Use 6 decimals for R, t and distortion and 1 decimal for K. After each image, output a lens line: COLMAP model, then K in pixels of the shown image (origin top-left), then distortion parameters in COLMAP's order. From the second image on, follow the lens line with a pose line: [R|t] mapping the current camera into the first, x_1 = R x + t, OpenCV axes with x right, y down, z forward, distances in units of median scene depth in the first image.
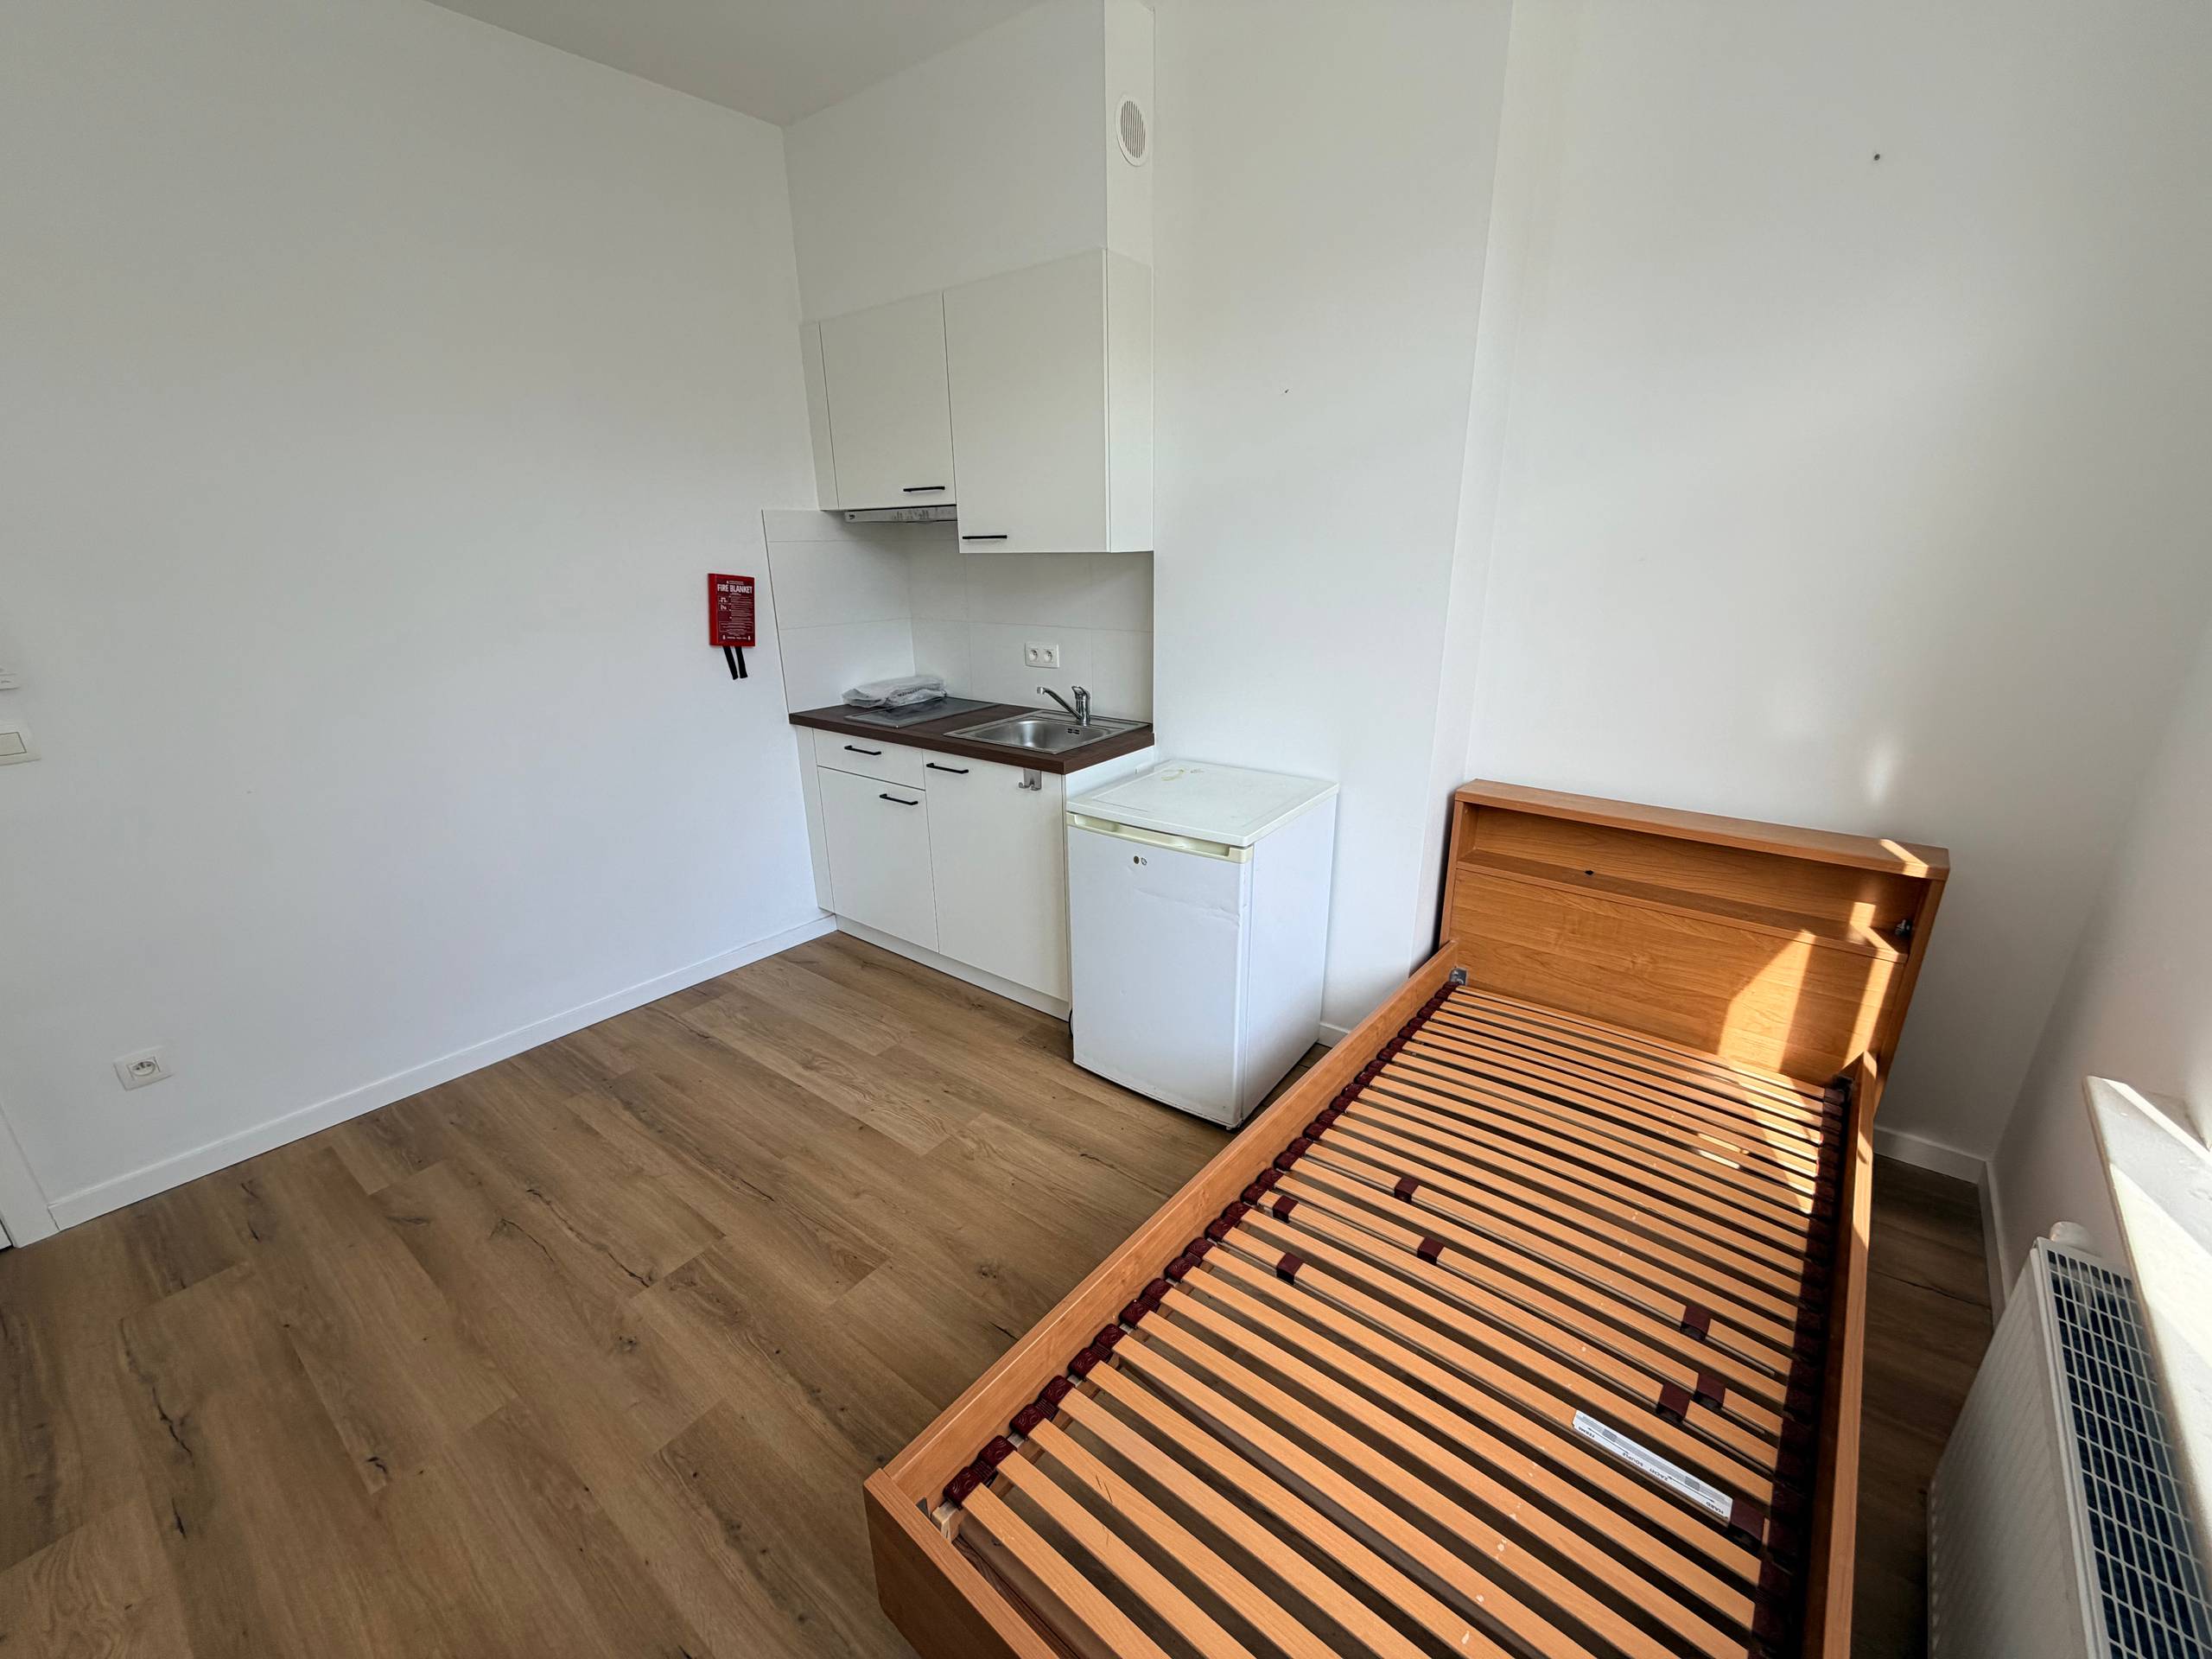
lens RADIAL K [[880.4, 0, 1097.3], [0, 880.4, 836.1], [0, 0, 1]] dist [0.000609, -0.000301]
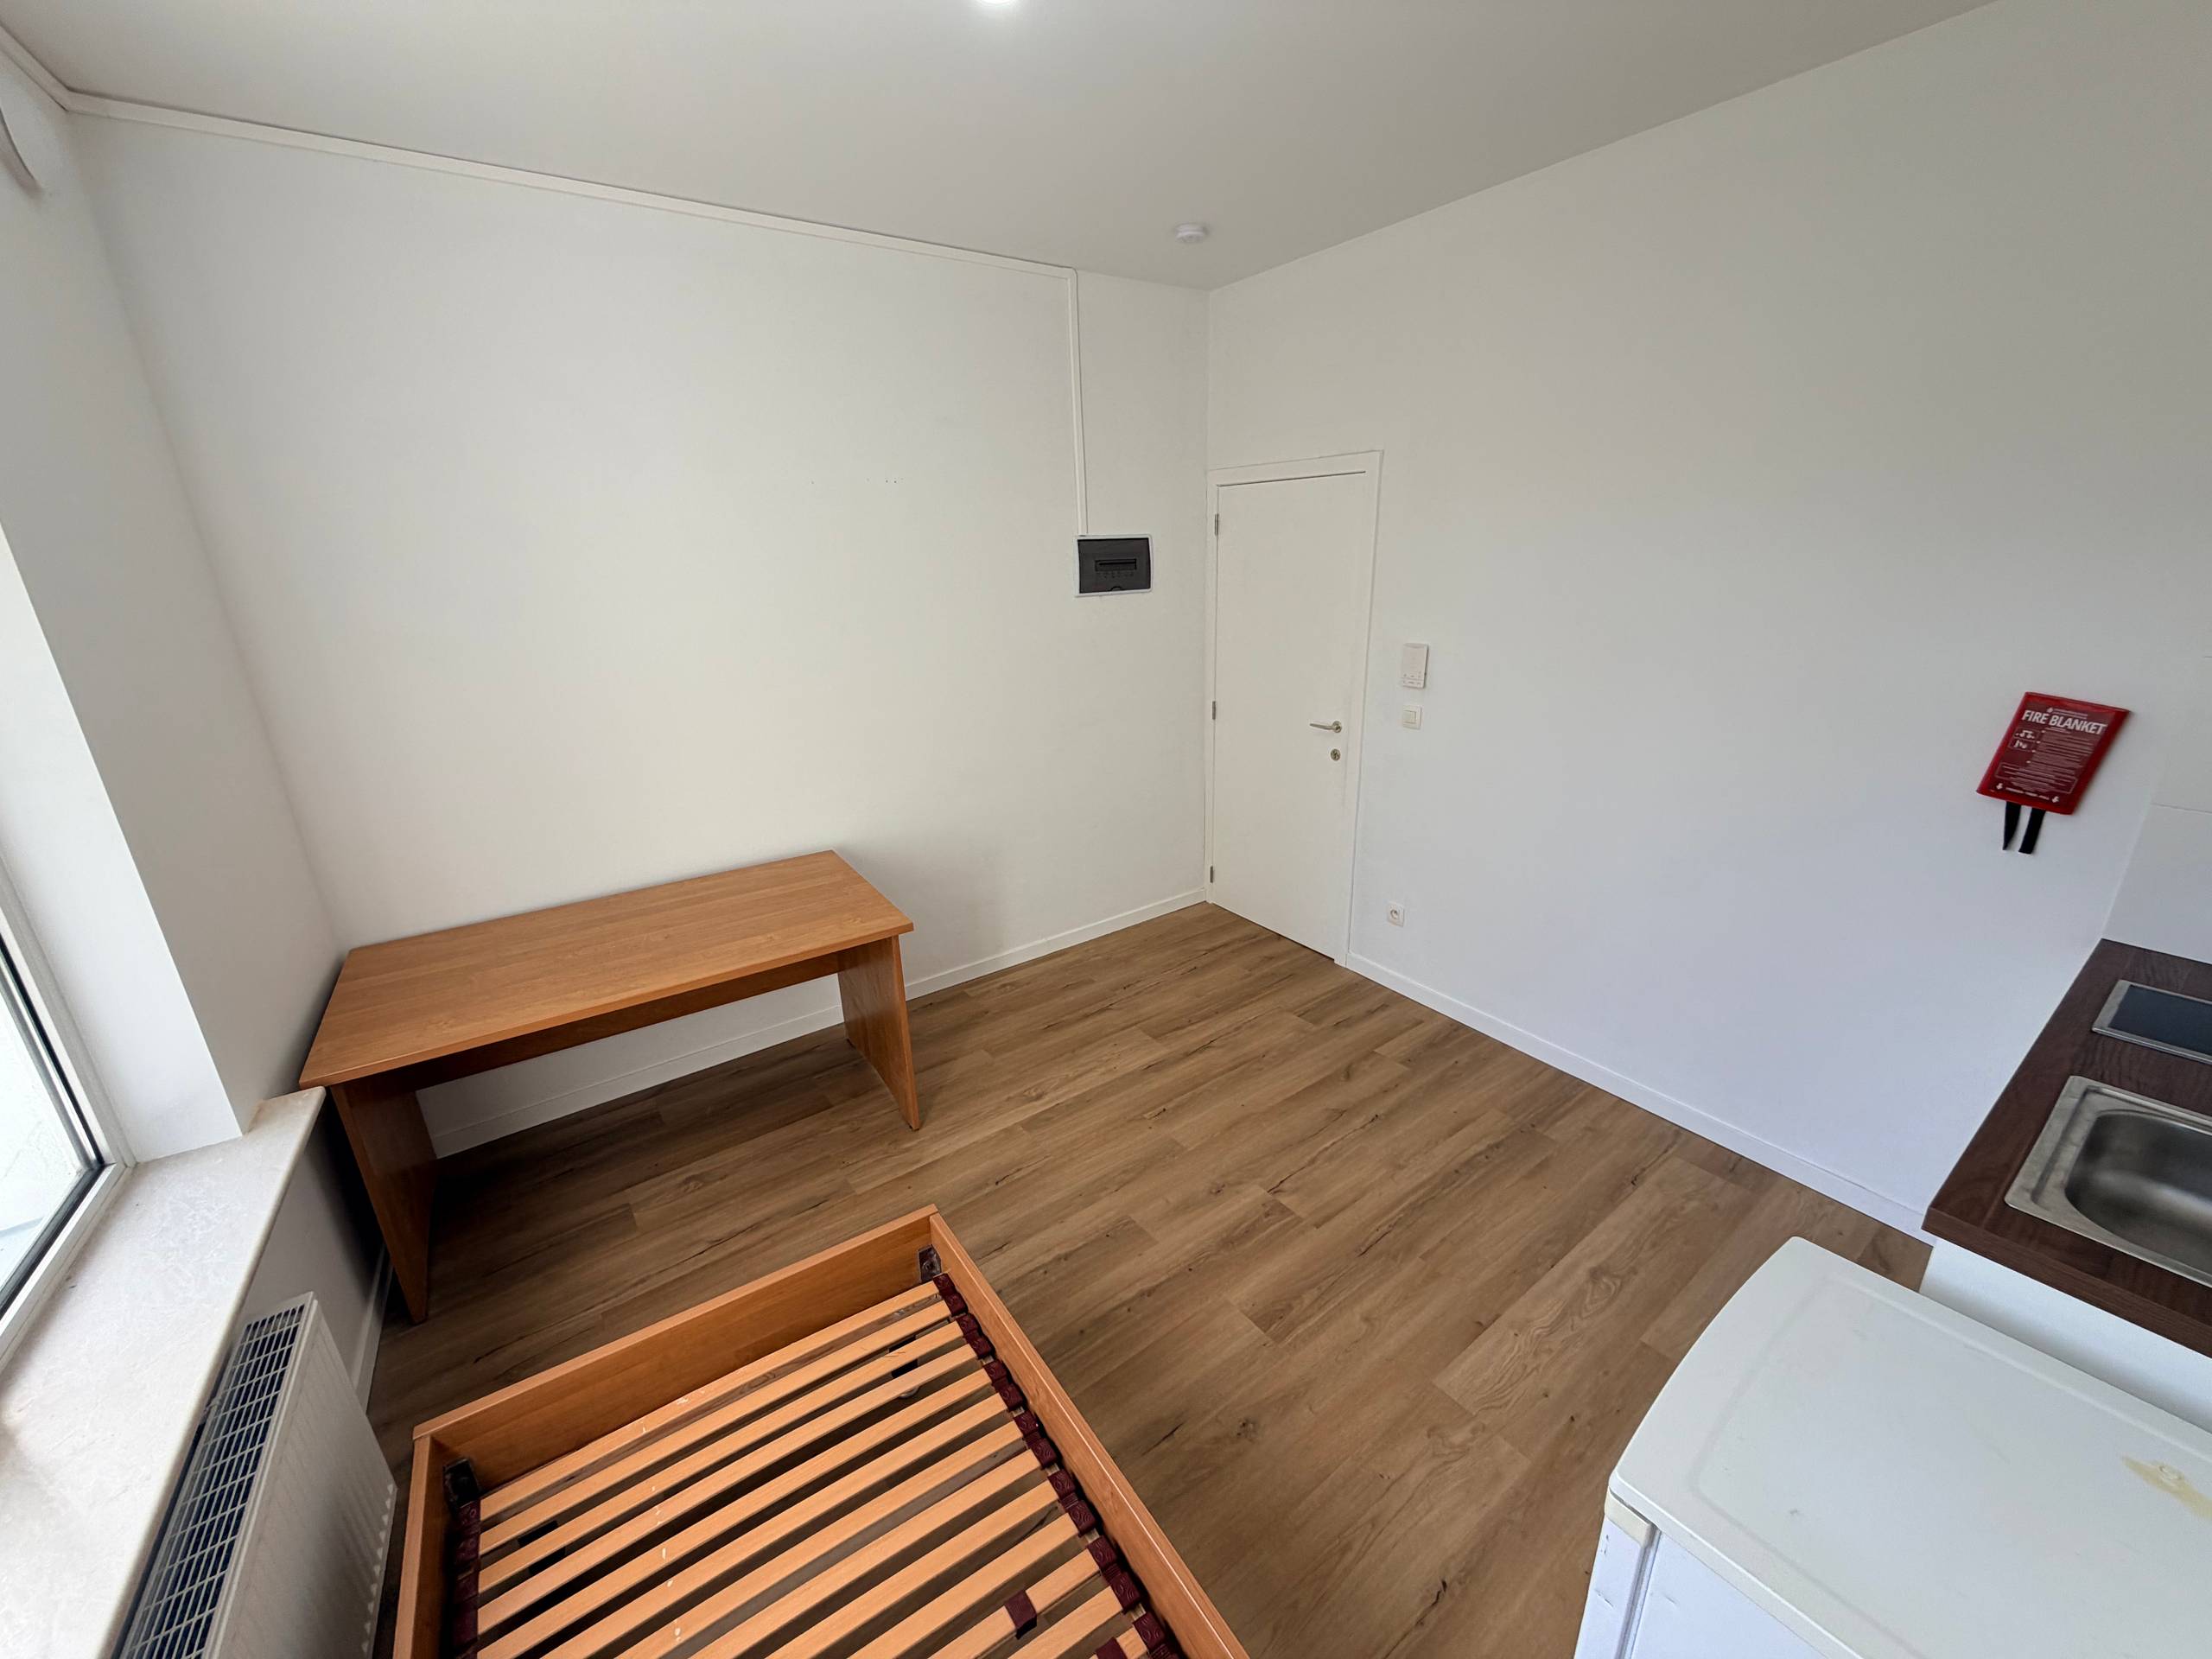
lens RADIAL K [[880.4, 0, 1097.3], [0, 880.4, 836.1], [0, 0, 1]] dist [0.000609, -0.000301]
pose [[-0.279503, 0.327530, -0.902553, 0.518116], [-0.277719, 0.872258, 0.402540, -0.372337], [0.919103, 0.363167, -0.152838, 0.673936]]
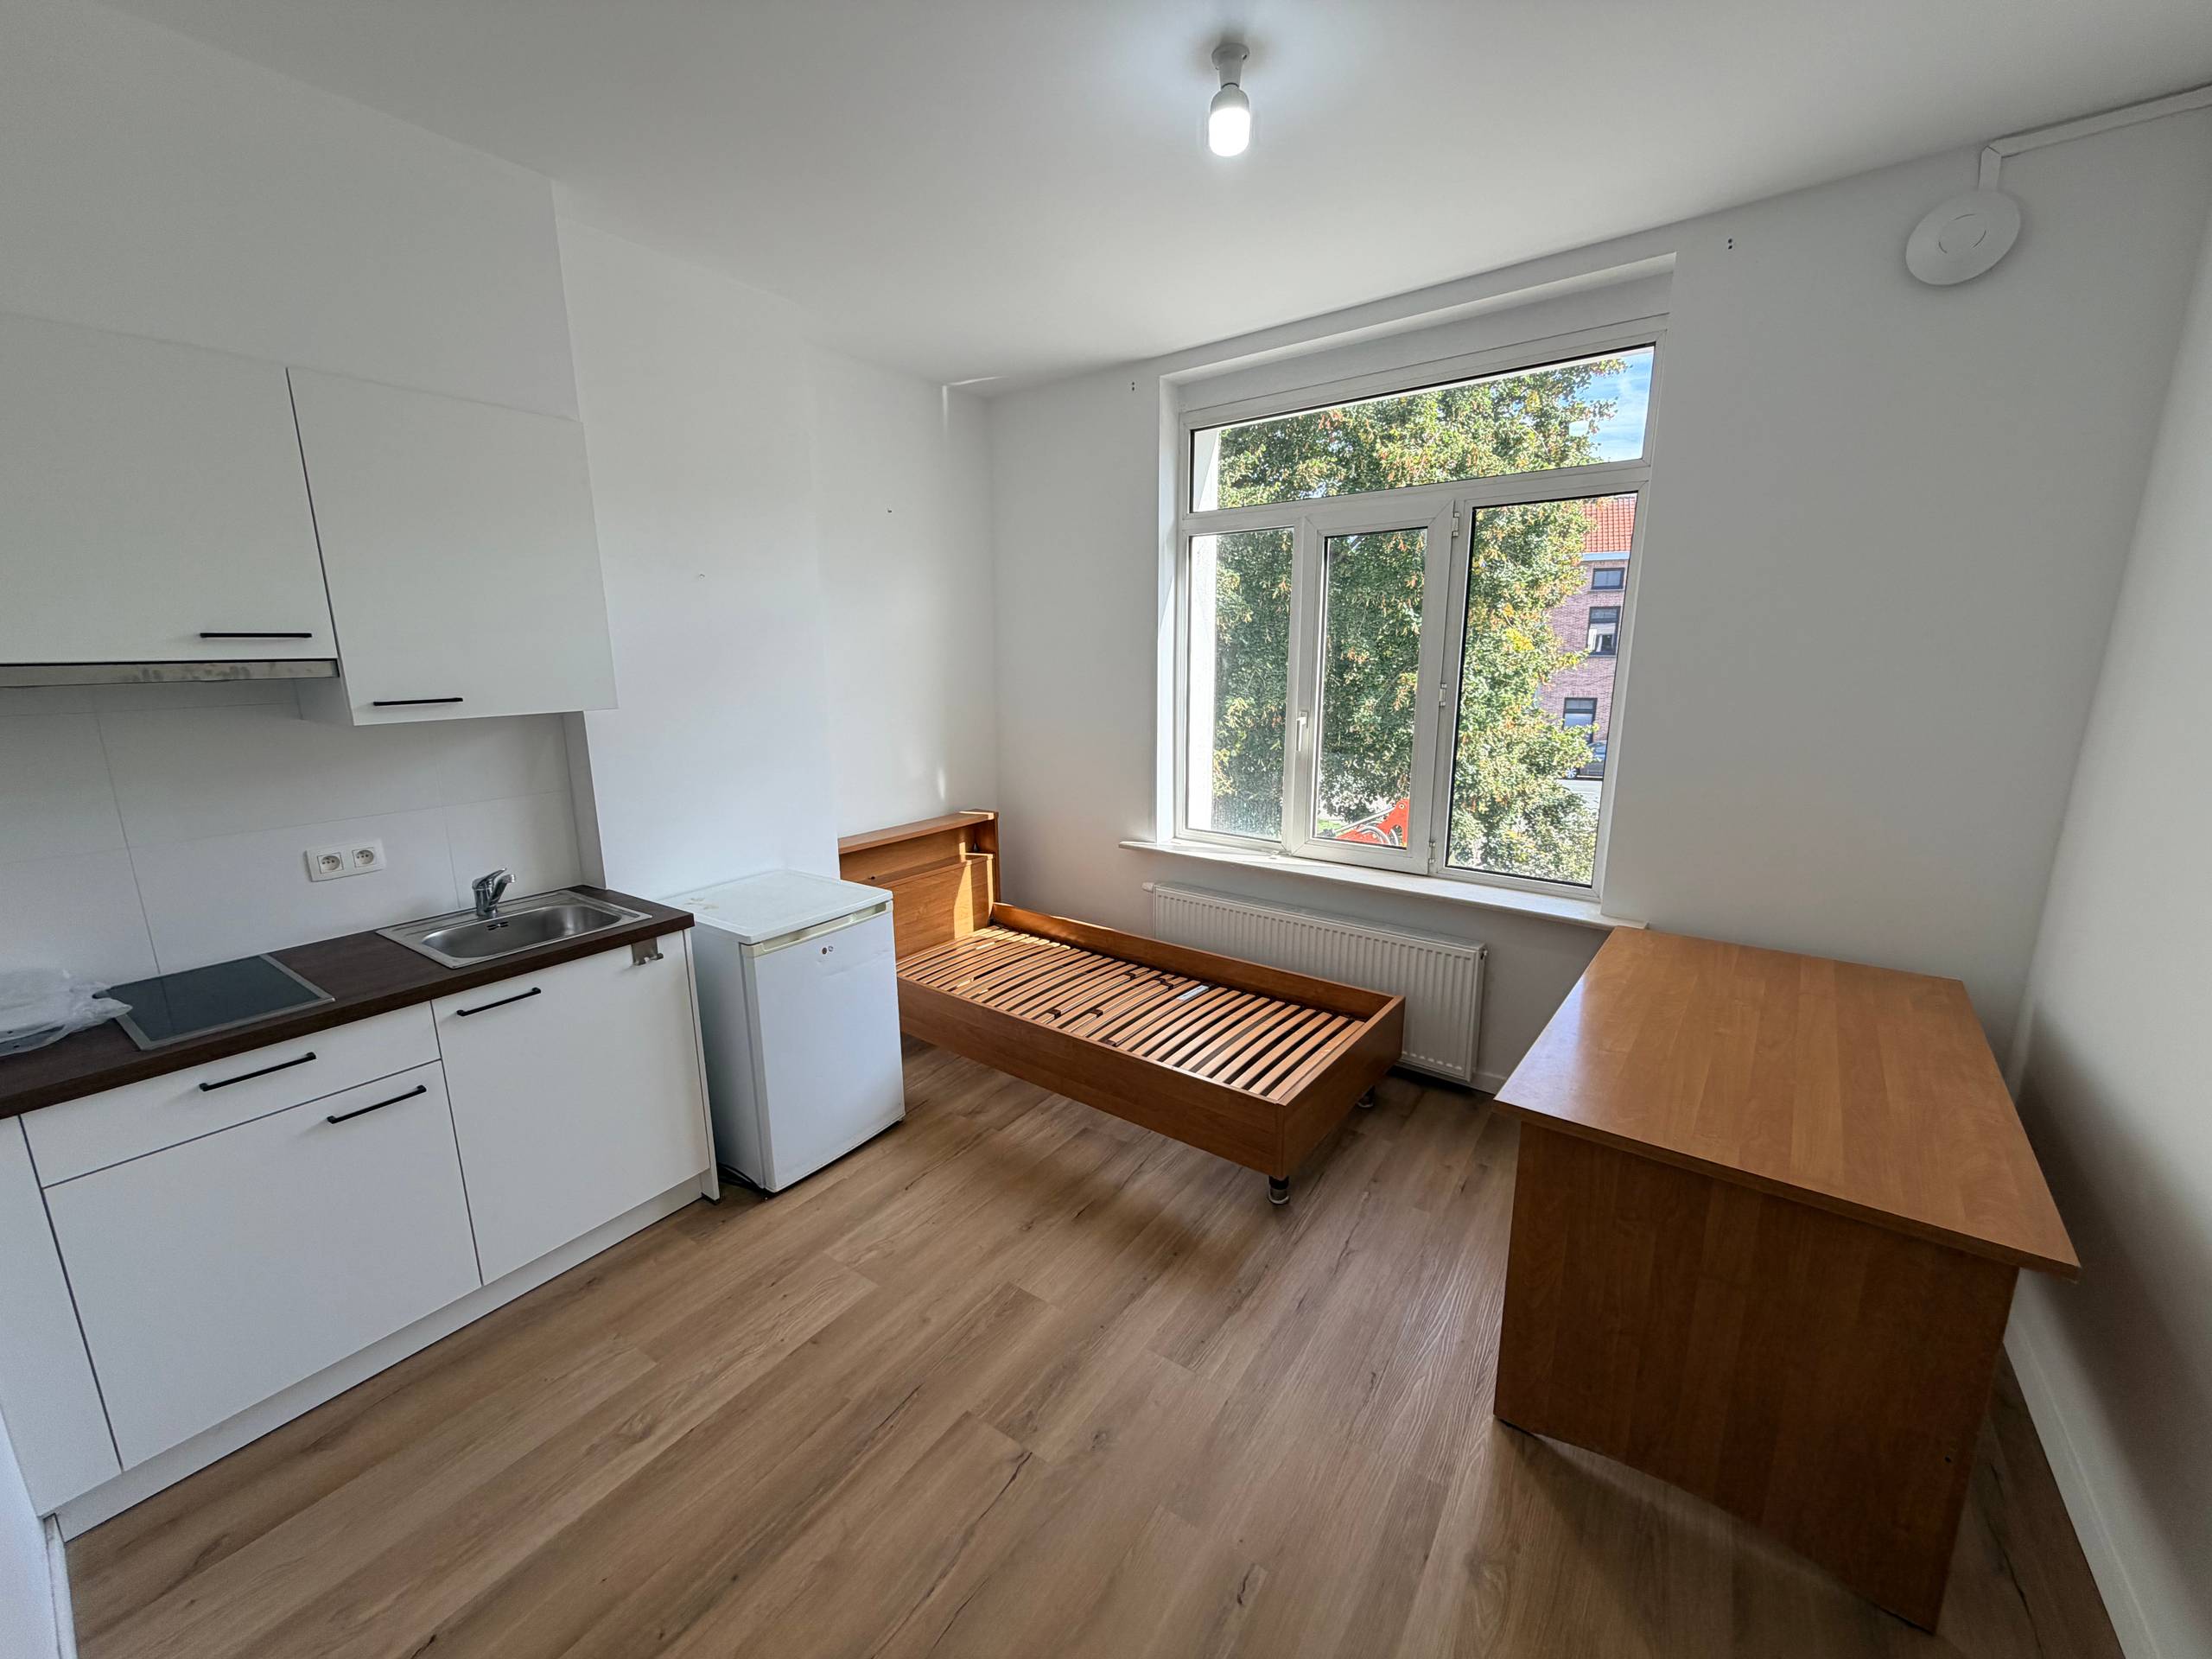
lens RADIAL K [[880.4, 0, 1097.3], [0, 880.4, 836.1], [0, 0, 1]] dist [0.000609, -0.000301]
pose [[-0.049180, -0.195486, 0.979473, -1.157908], [0.331535, 0.921862, 0.200635, -0.242810], [-0.942160, 0.334597, 0.019473, 0.603192]]
